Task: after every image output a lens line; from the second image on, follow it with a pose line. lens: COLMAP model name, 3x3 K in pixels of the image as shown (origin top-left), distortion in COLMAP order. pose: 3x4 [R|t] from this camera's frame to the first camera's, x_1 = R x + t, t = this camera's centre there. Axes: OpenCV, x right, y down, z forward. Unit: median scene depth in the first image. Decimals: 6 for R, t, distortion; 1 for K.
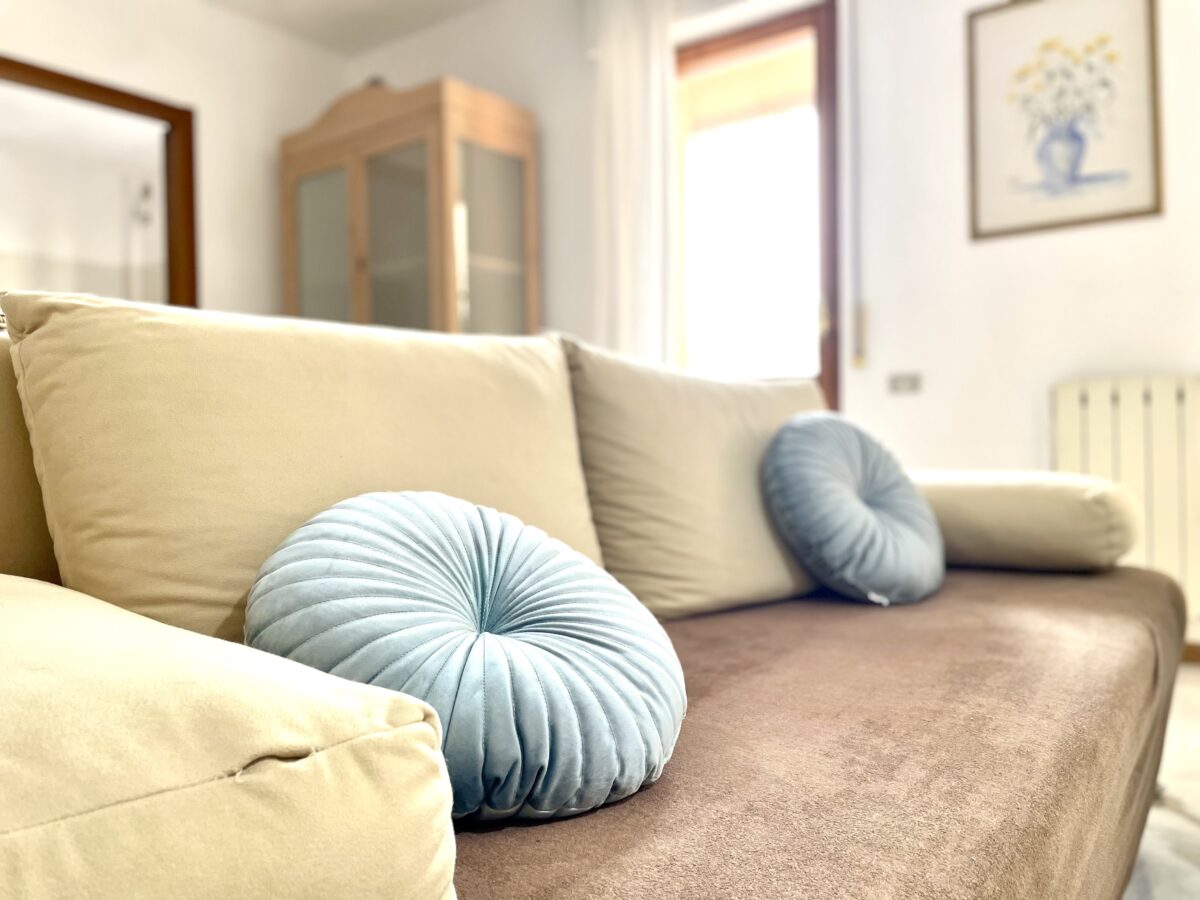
lens RADIAL K [[920.6, 0, 603.0], [0, 920.6, 444.9], [0, 0, 1]] dist [0.008576, -0.013948]
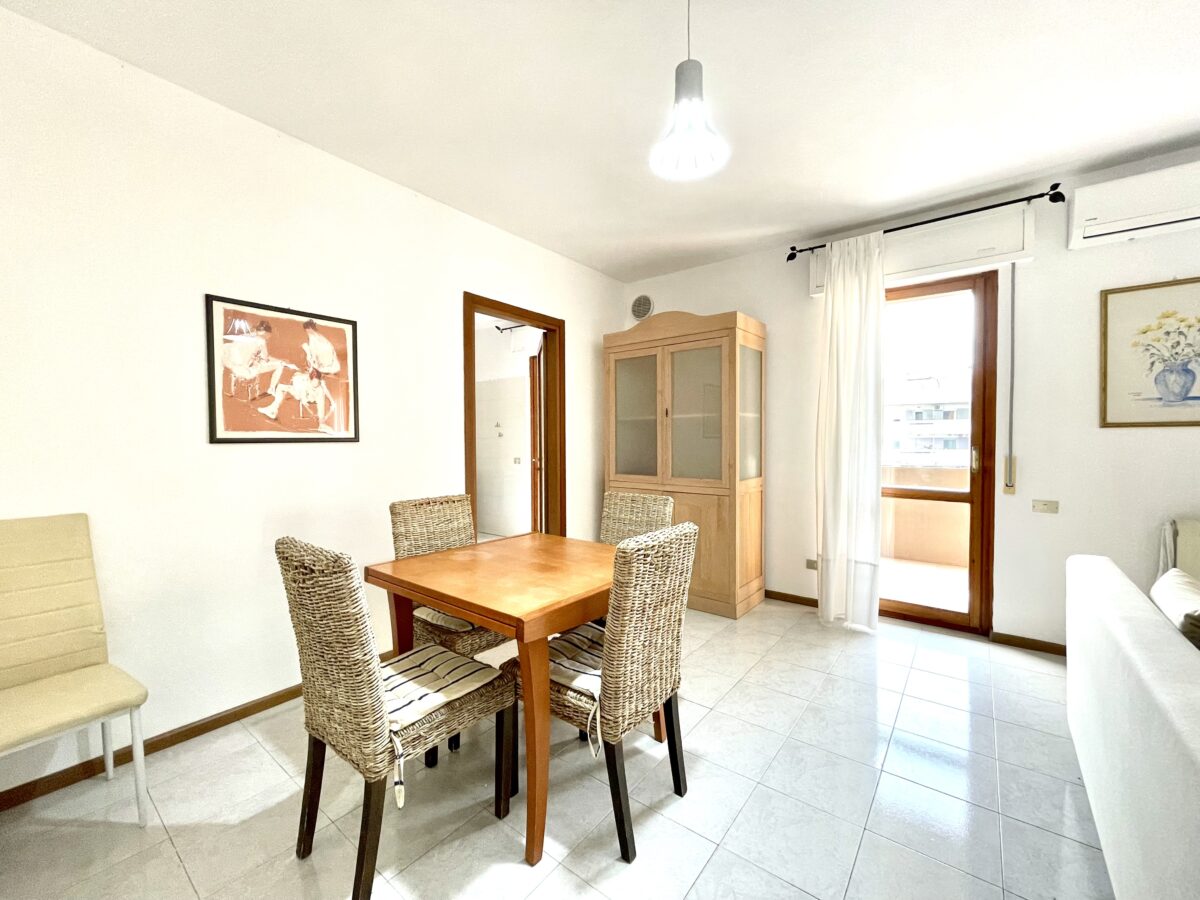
lens RADIAL K [[485.3, 0, 610.0], [0, 485.3, 448.5], [0, 0, 1]] dist [0.003372, 0.000196]
pose [[0.999895, 0.011821, -0.008404, -0.508205], [-0.011714, 0.999851, 0.012682, -0.194359], [0.008552, -0.012582, 0.999884, 0.114805]]
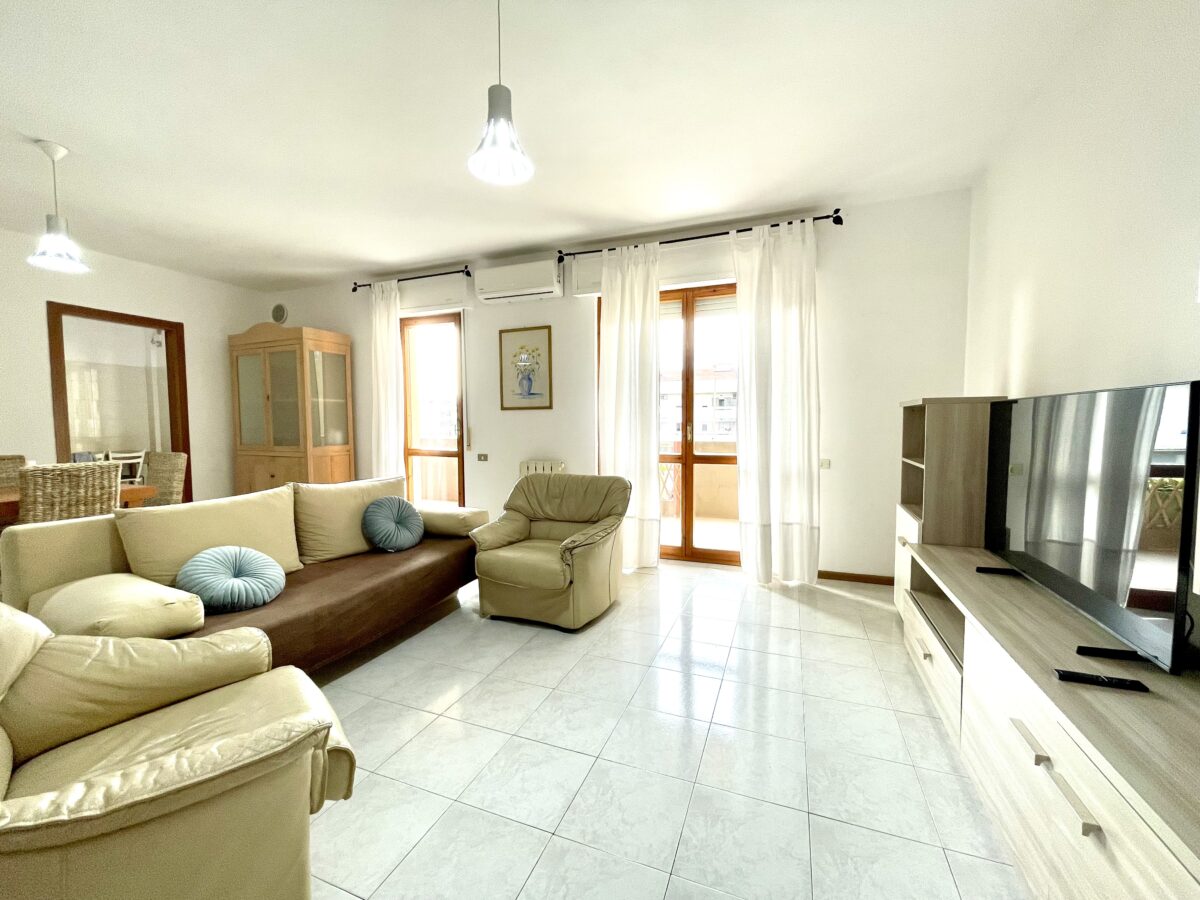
lens RADIAL K [[485.3, 0, 596.8], [0, 485.3, 453.7], [0, 0, 1]] dist [0.003372, 0.000196]
pose [[0.966083, -0.006395, 0.258152, 0.312457], [-0.007470, 0.998583, 0.052692, -0.177459], [-0.258123, -0.052833, 0.964666, -0.579851]]
